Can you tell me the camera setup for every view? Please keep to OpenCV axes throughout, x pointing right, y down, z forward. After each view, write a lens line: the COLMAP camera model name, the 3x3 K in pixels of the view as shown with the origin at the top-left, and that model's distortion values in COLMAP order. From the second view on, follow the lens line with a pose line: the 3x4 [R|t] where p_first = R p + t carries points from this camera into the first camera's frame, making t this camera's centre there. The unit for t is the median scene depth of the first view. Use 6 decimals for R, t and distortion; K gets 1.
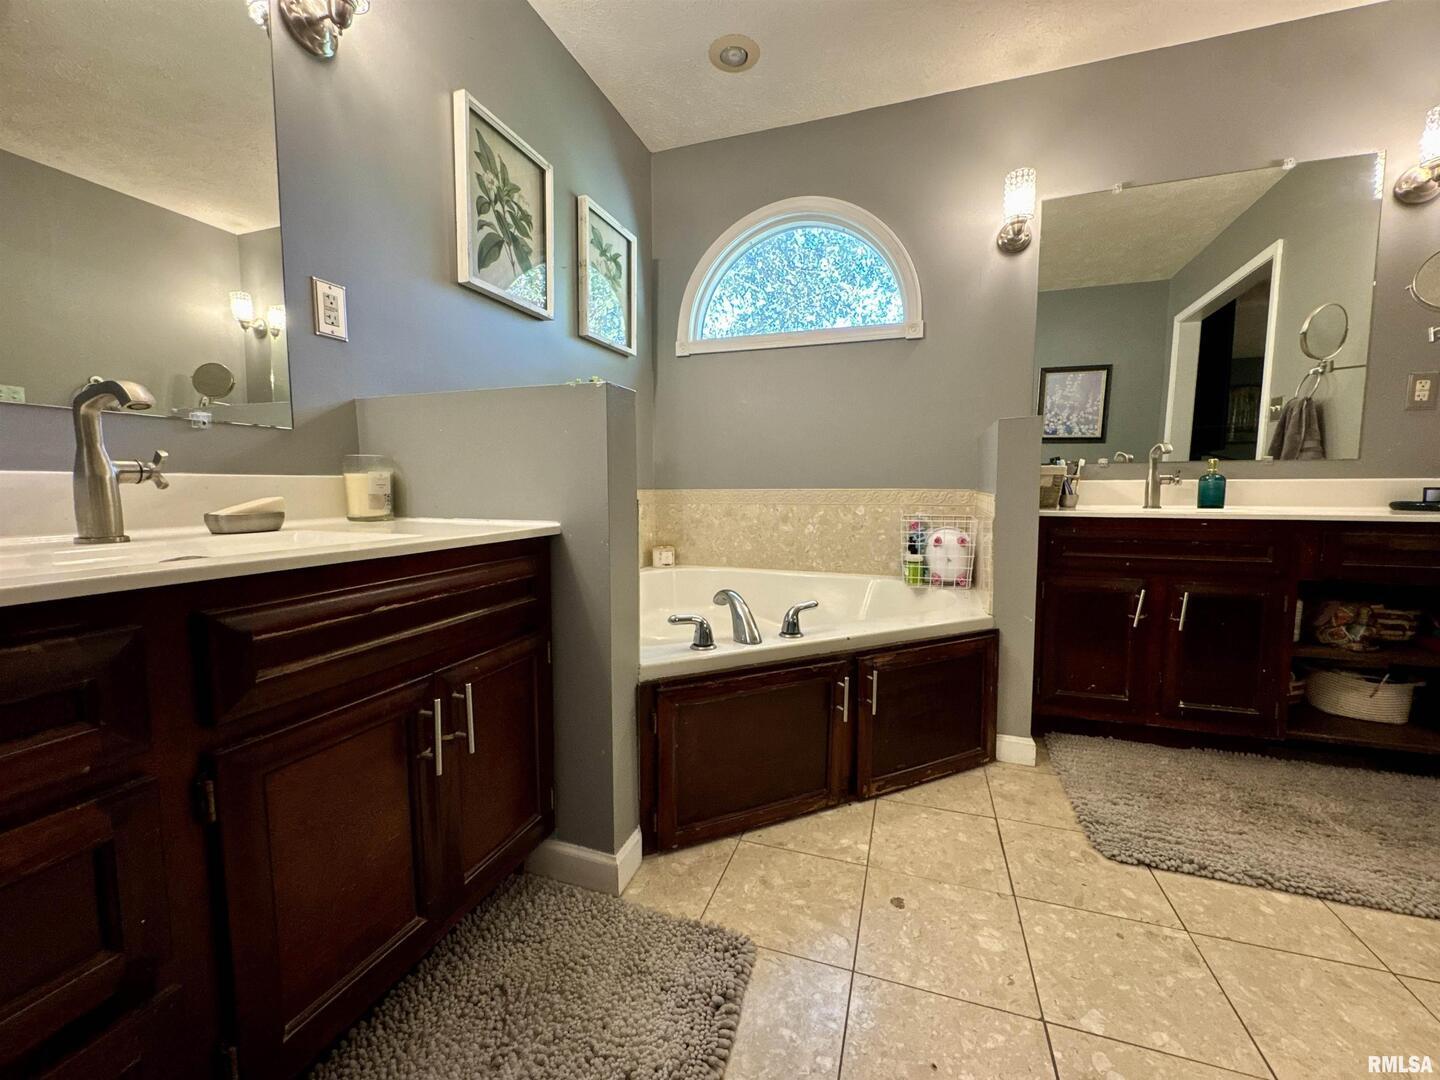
lens RADIAL K [[575.5, 0, 720.5], [0, 575.5, 540.6], [0, 0, 1]] dist [-0.003390, 0.000143]
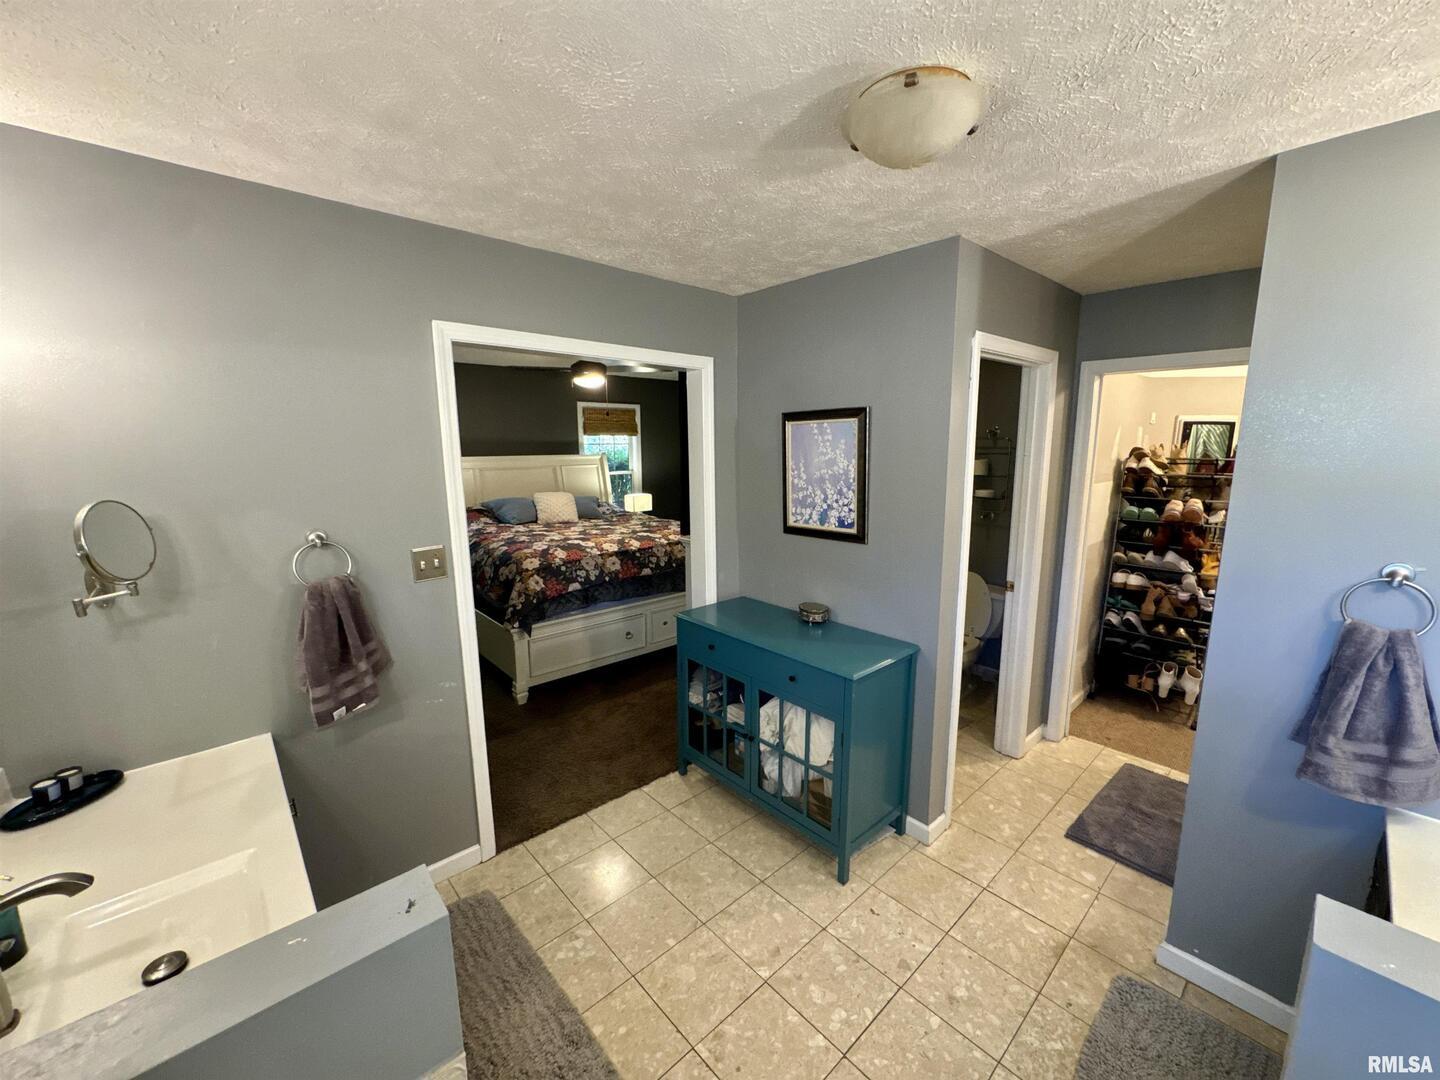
lens RADIAL K [[575.5, 0, 723.5], [0, 575.5, 542.4], [0, 0, 1]] dist [-0.003390, 0.000143]
pose [[-0.874680, -0.079837, 0.478080, 0.101667], [0.049455, 0.966494, 0.251880, -0.652679], [-0.482171, 0.243958, -0.841425, 1.312815]]
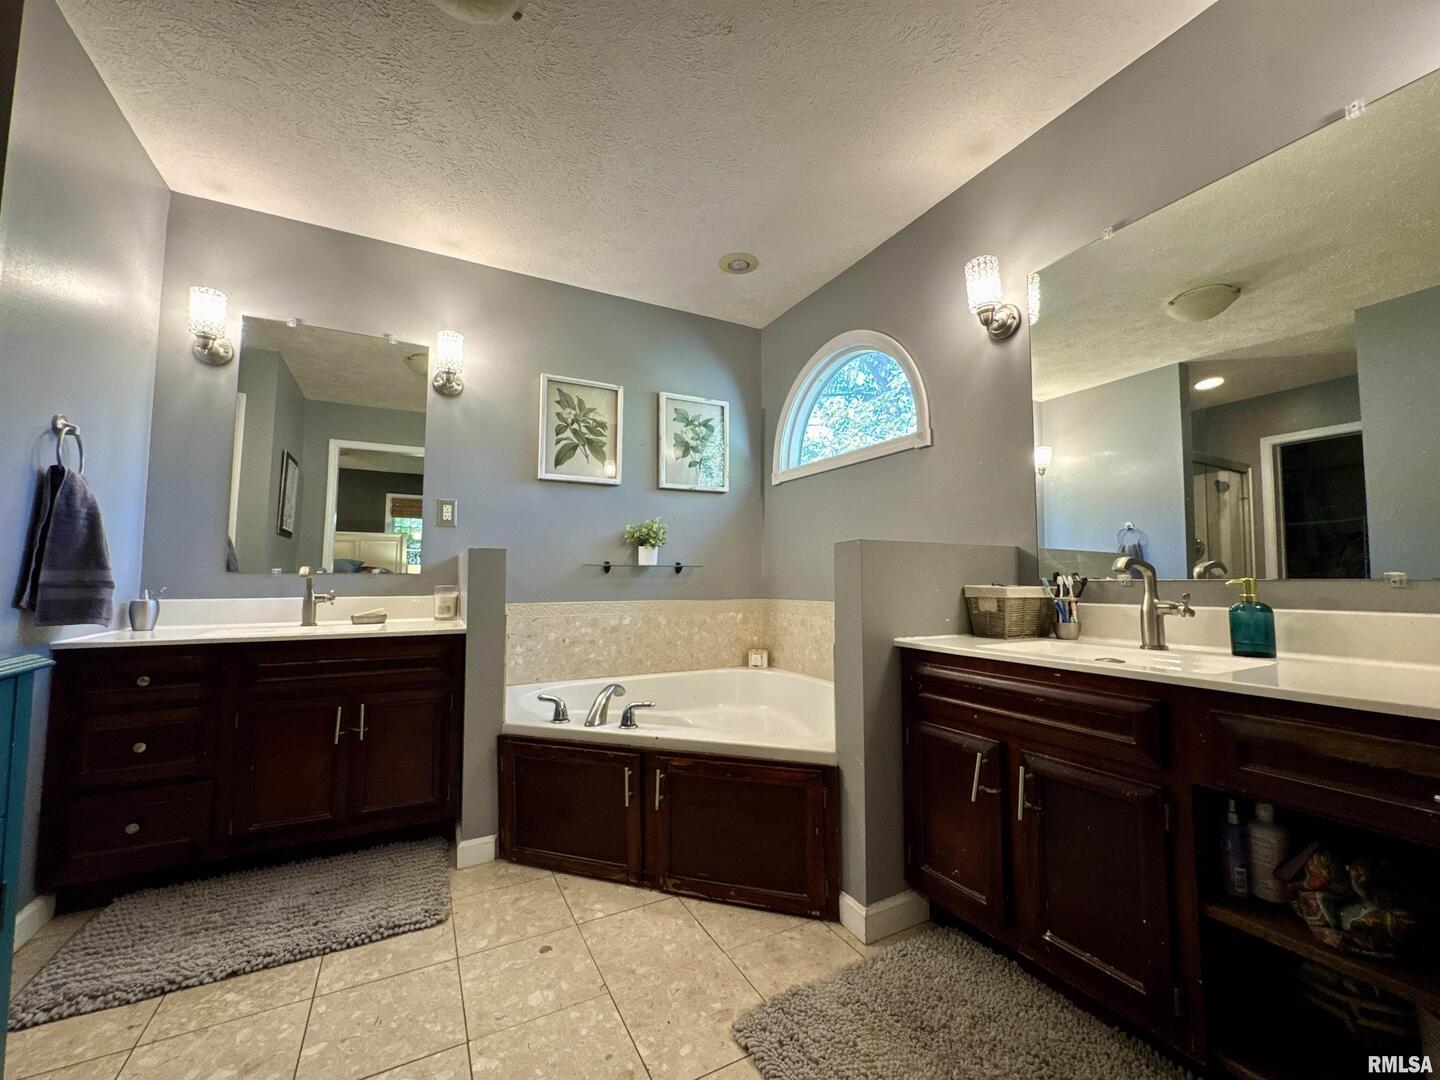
lens RADIAL K [[575.5, 0, 721.2], [0, 575.5, 541.8], [0, 0, 1]] dist [-0.003390, 0.000143]
pose [[0.731805, -0.045783, -0.679974, 1.100606], [-0.063405, 0.988840, -0.134817, -0.074173], [0.678558, 0.141774, 0.720735, 0.176478]]
